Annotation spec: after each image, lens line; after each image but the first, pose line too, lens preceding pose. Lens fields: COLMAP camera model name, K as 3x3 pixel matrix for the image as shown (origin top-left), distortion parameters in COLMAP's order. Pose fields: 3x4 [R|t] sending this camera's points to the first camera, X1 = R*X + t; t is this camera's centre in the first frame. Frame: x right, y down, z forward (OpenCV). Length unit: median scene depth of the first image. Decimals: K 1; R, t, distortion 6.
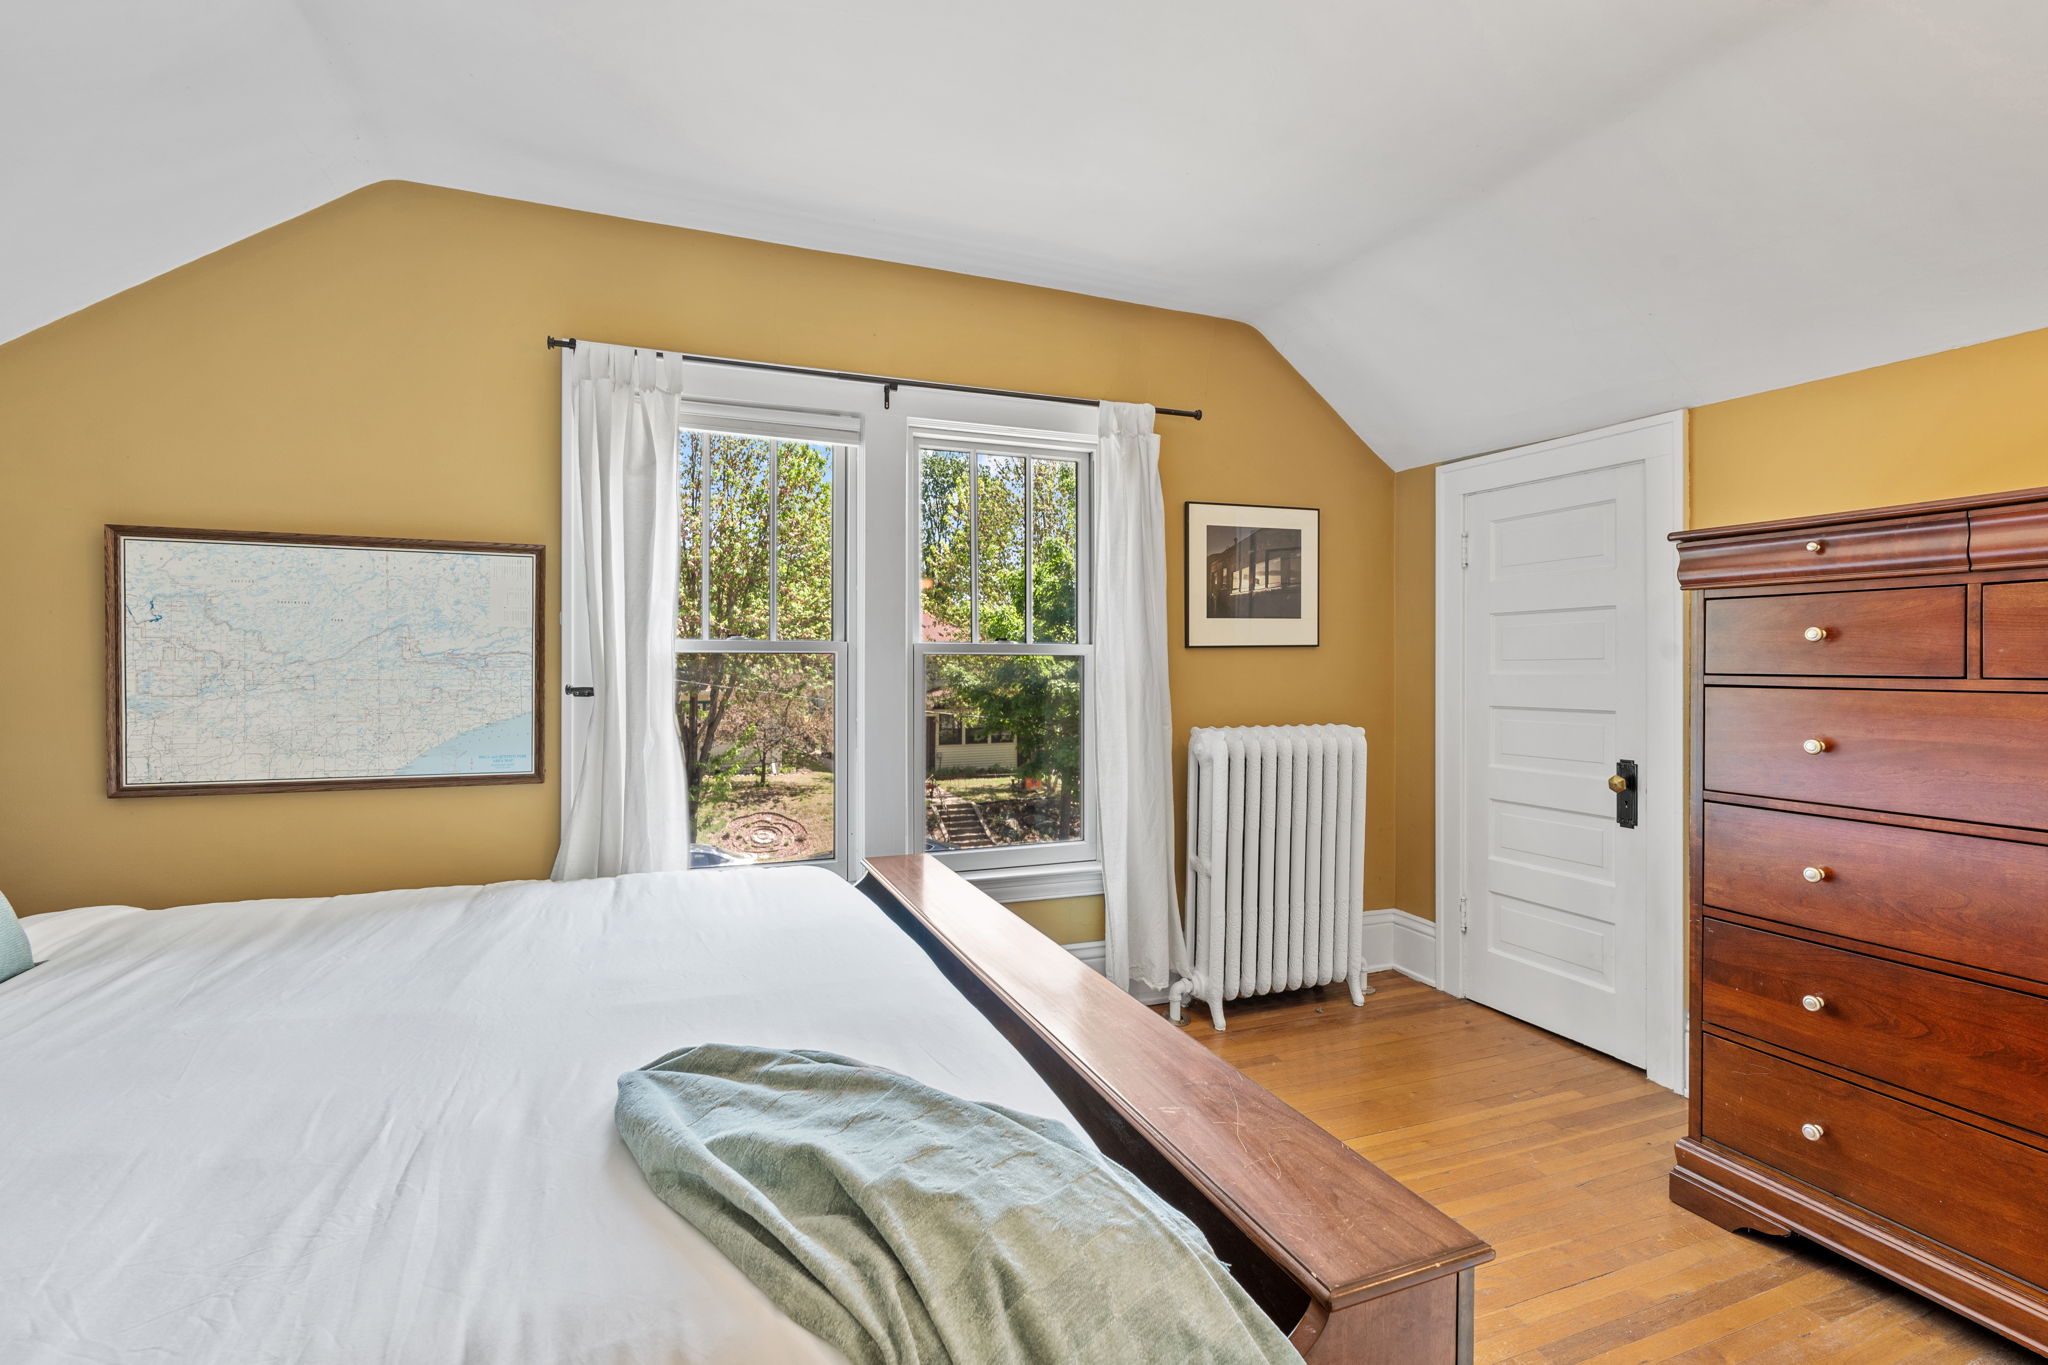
lens RADIAL K [[940.4, 0, 1006.3], [0, 940.4, 676.7], [0, 0, 1]] dist [-0.008955, 0.004446]
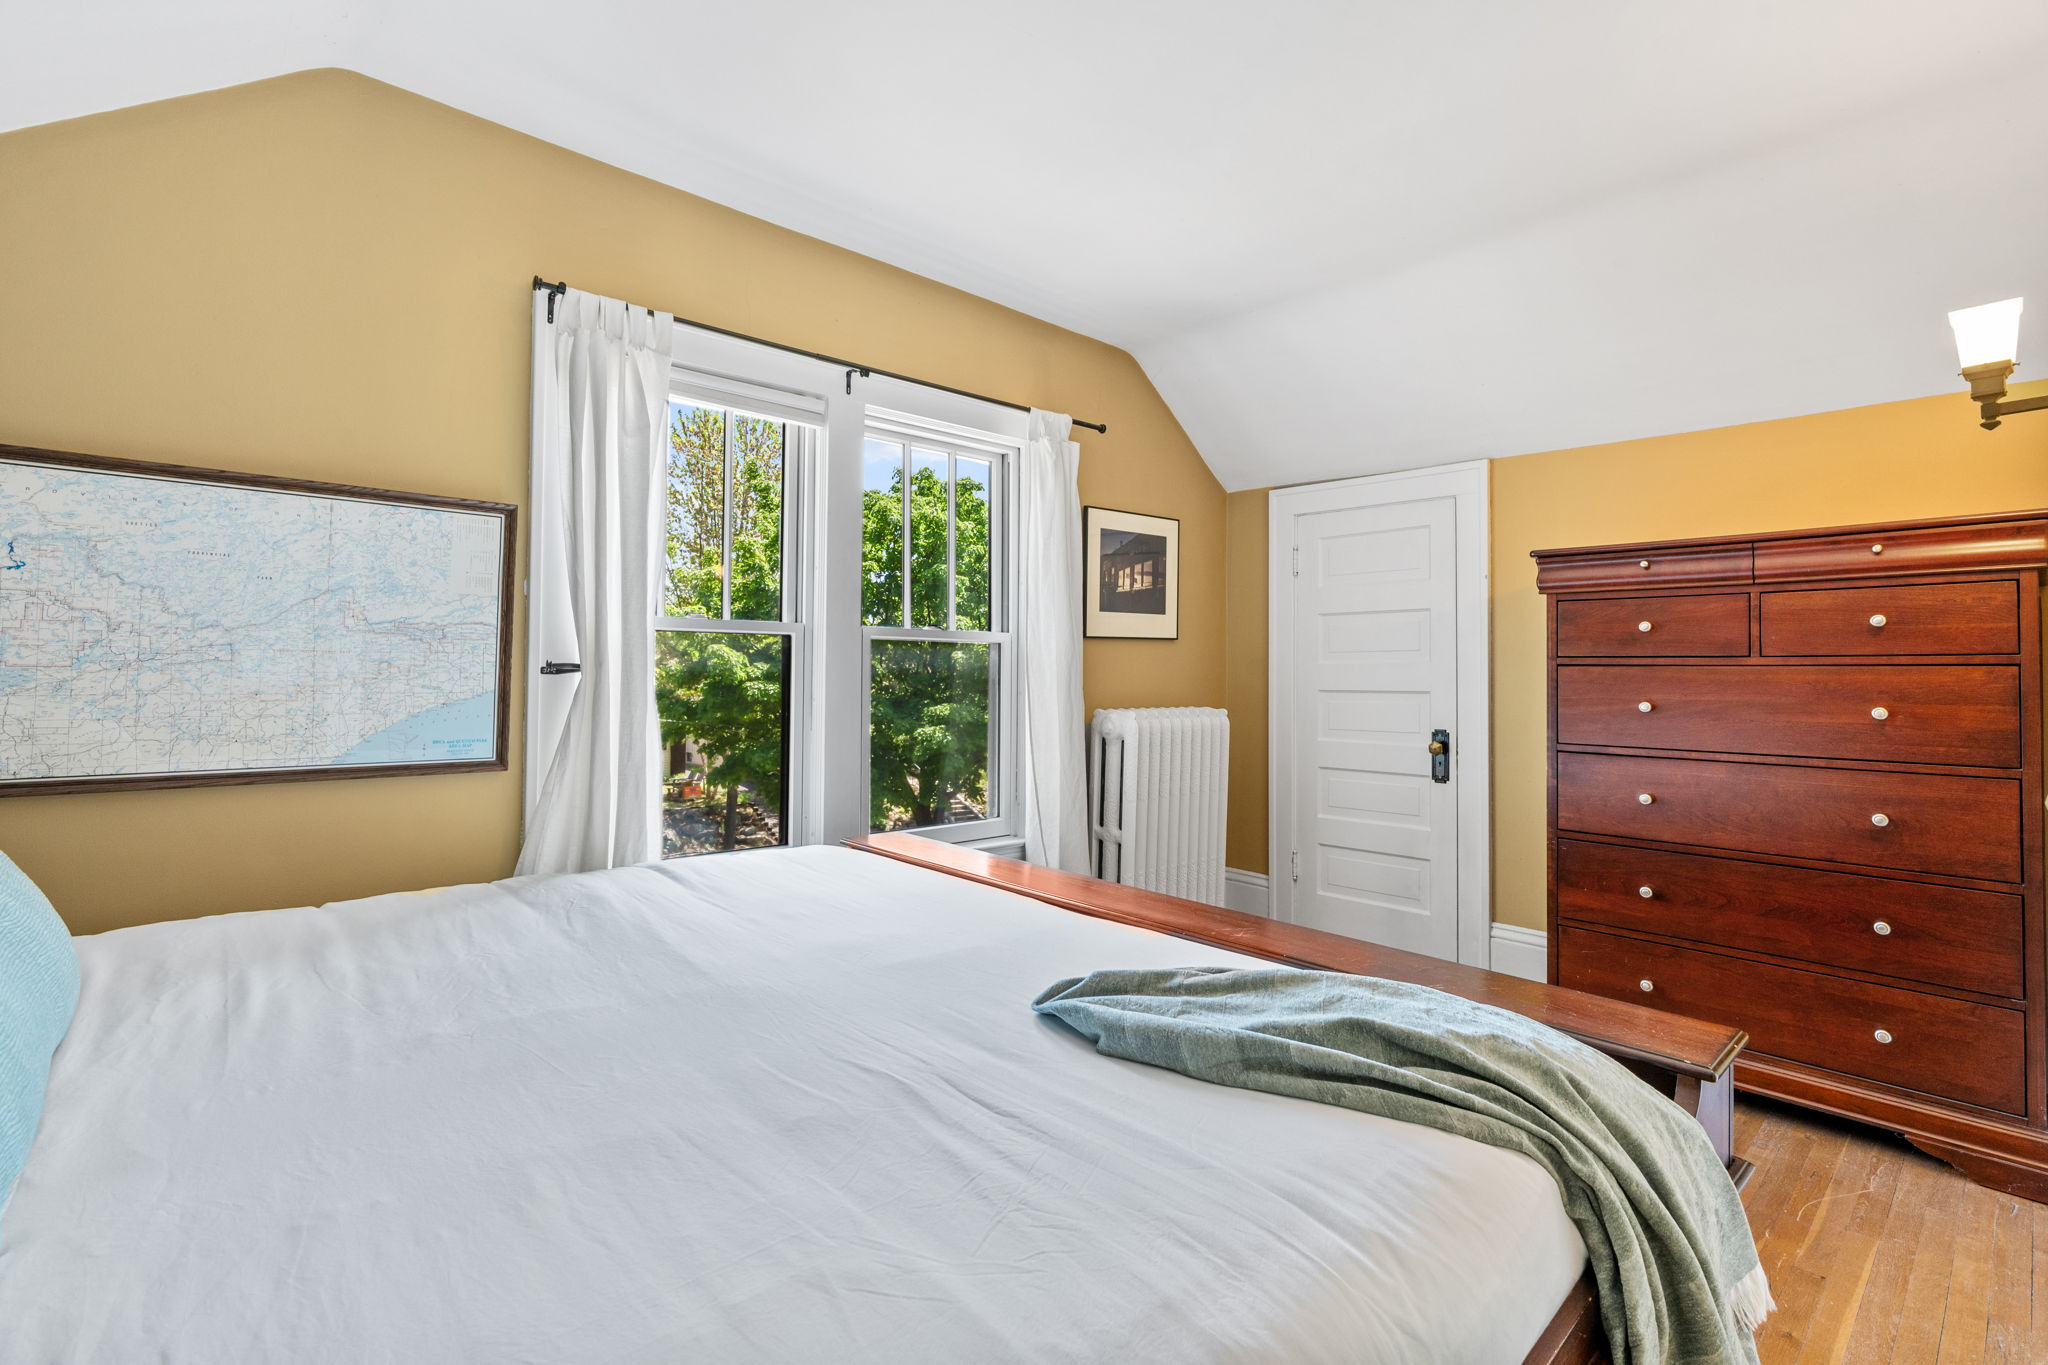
lens RADIAL K [[940.4, 0, 941.8], [0, 940.4, 662.5], [0, 0, 1]] dist [-0.008955, 0.004446]
pose [[0.943598, 0.011280, 0.330900, -0.416261], [-0.003376, 0.999695, -0.024452, 0.032379], [-0.331075, 0.021956, 0.943349, 0.019858]]
